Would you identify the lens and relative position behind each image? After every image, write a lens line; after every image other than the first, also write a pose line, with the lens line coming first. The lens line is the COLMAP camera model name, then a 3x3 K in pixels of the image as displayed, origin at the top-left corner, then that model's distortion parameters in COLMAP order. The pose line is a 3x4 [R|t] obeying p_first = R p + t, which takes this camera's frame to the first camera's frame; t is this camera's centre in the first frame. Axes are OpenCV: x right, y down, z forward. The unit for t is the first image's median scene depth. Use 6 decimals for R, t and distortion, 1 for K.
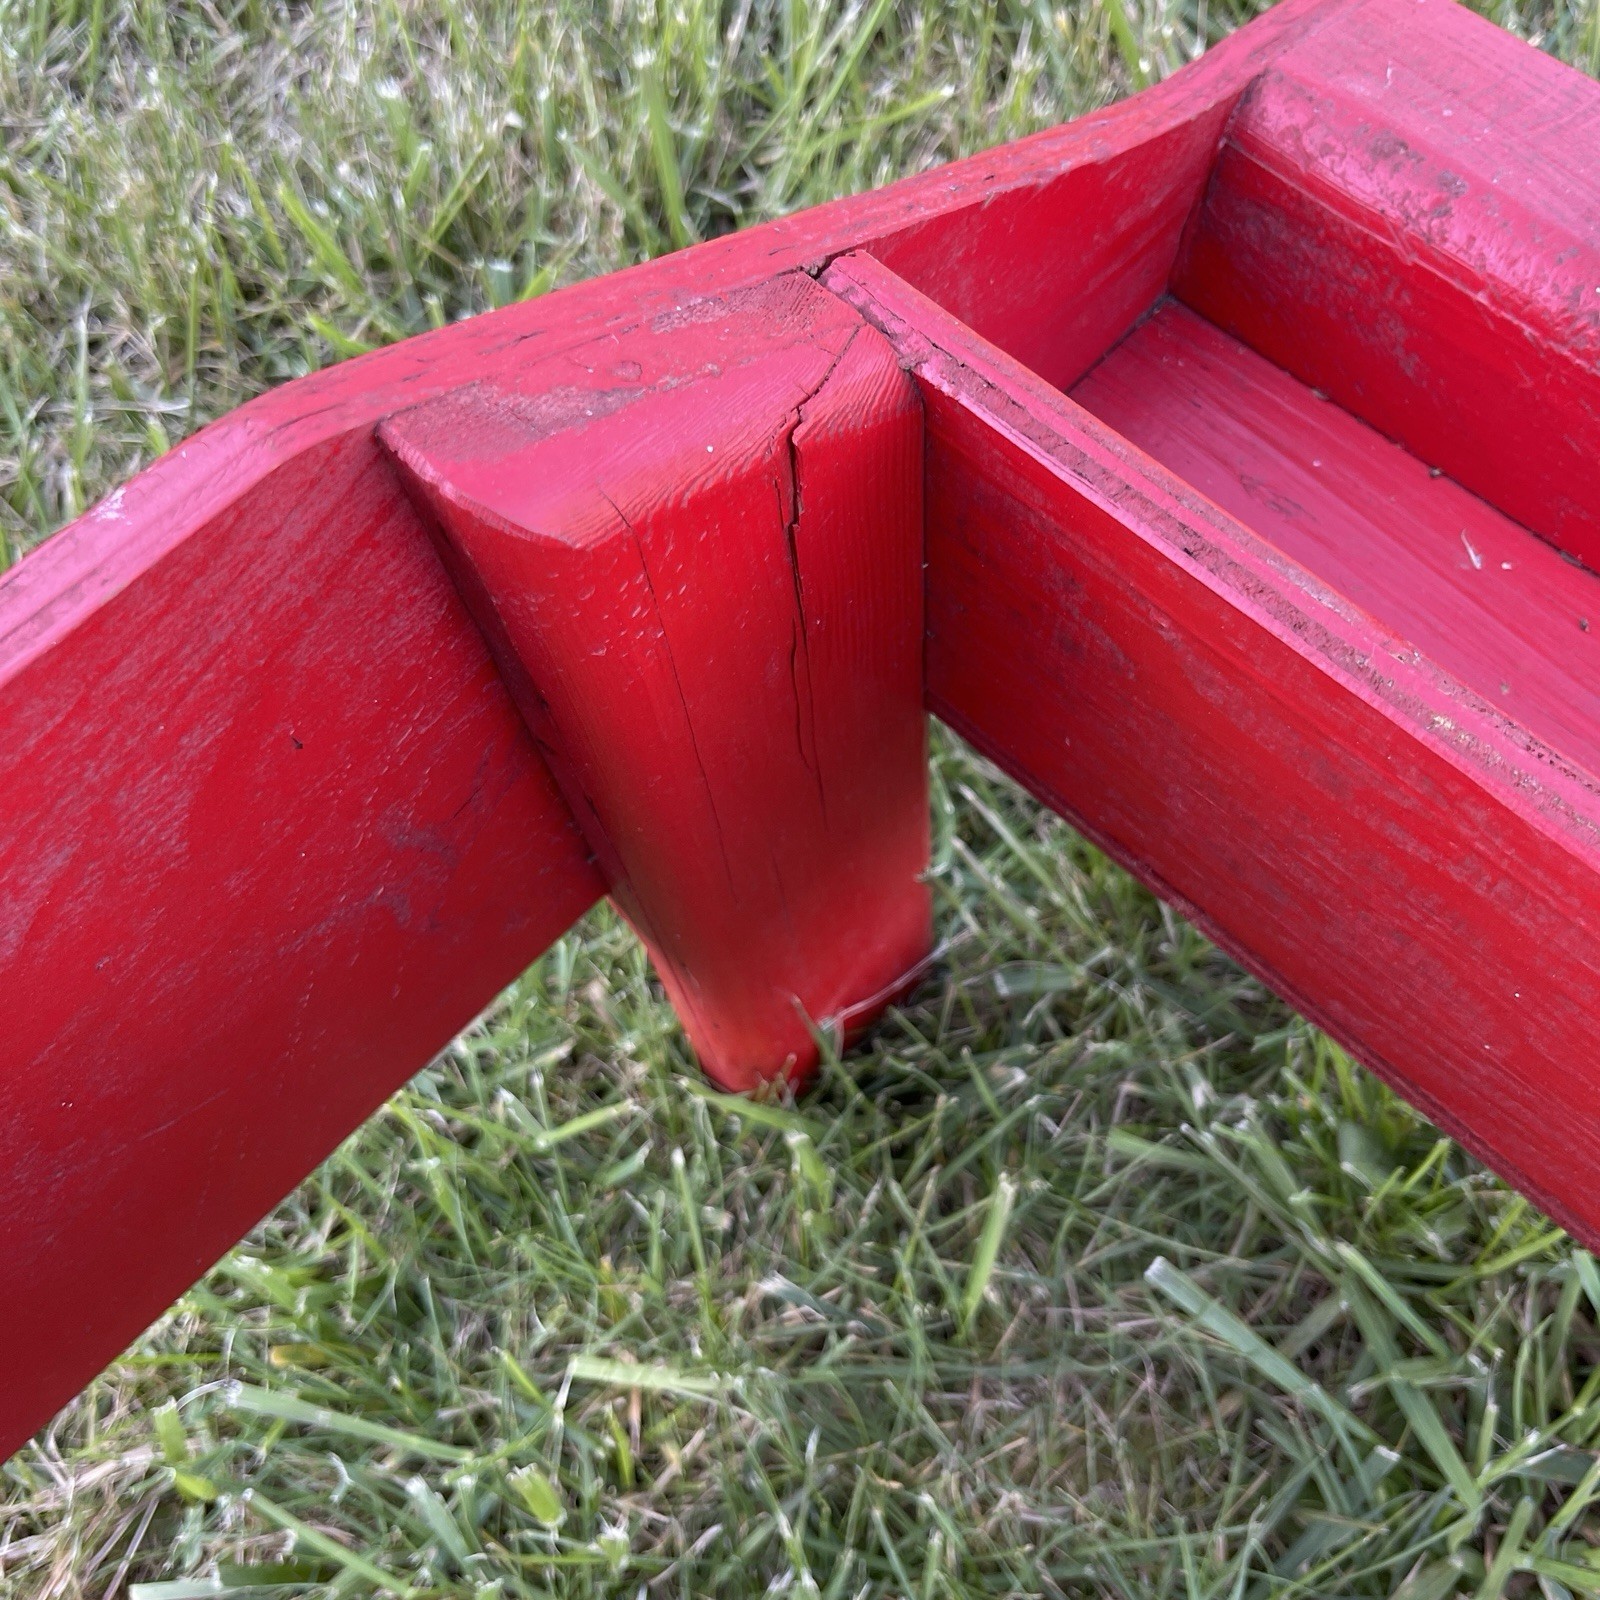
lens RADIAL K [[1520.3, 0, 800.0], [0, 1520.3, 800.0], [0, 0, 1]] dist [0.080059, 0.006571]
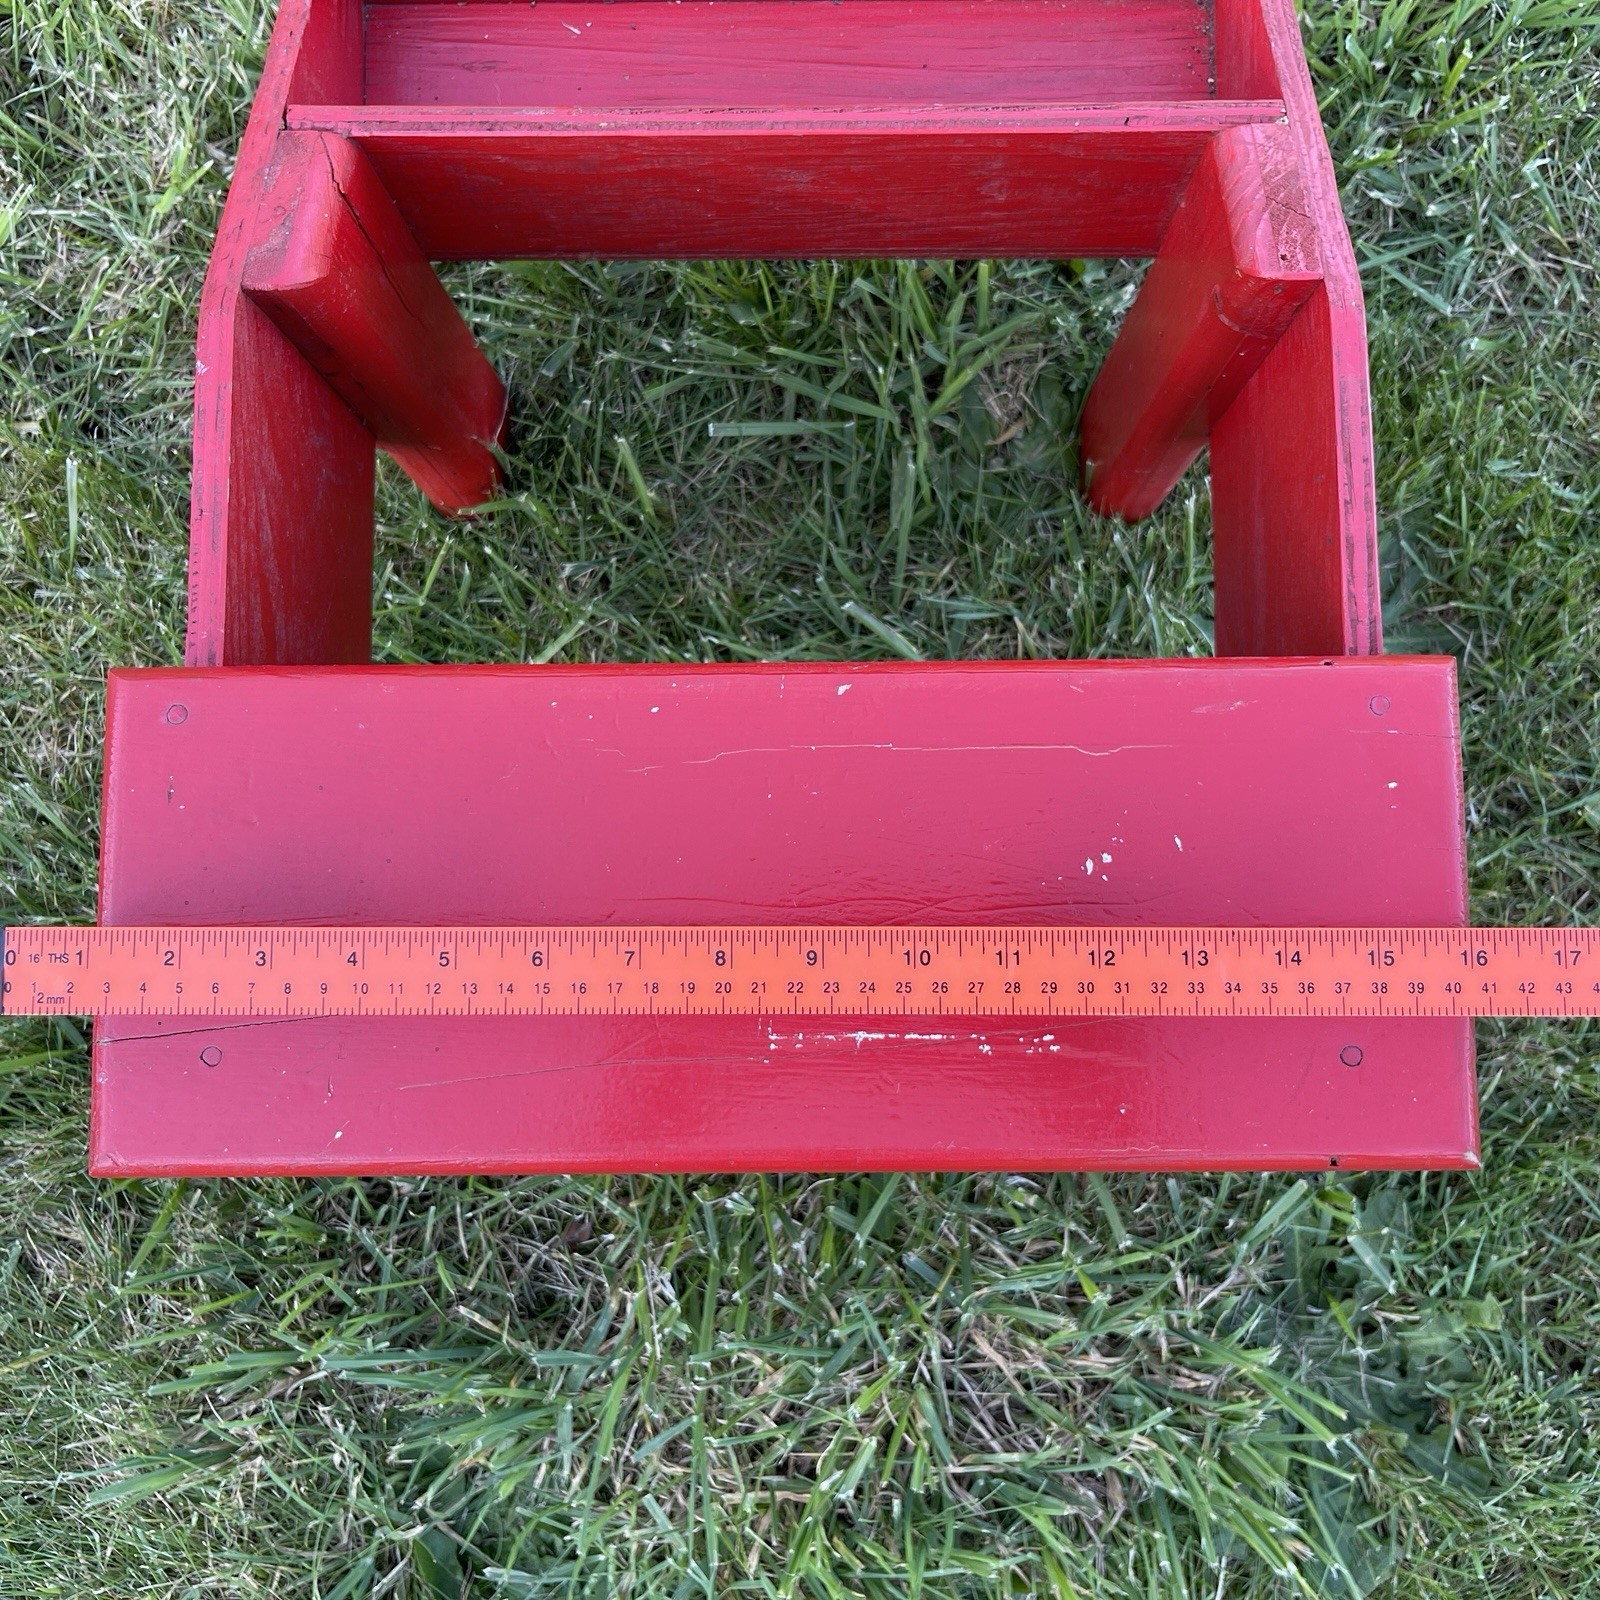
lens RADIAL K [[1710.6, 0, 800.0], [0, 1710.6, 800.0], [0, 0, 1]] dist [-0.005376, 0.017022]
pose [[0.709356, -0.690765, 0.140202, -0.501326], [0.628574, 0.709952, 0.317590, 0.047859], [-0.318917, -0.137157, 0.937806, -1.814567]]
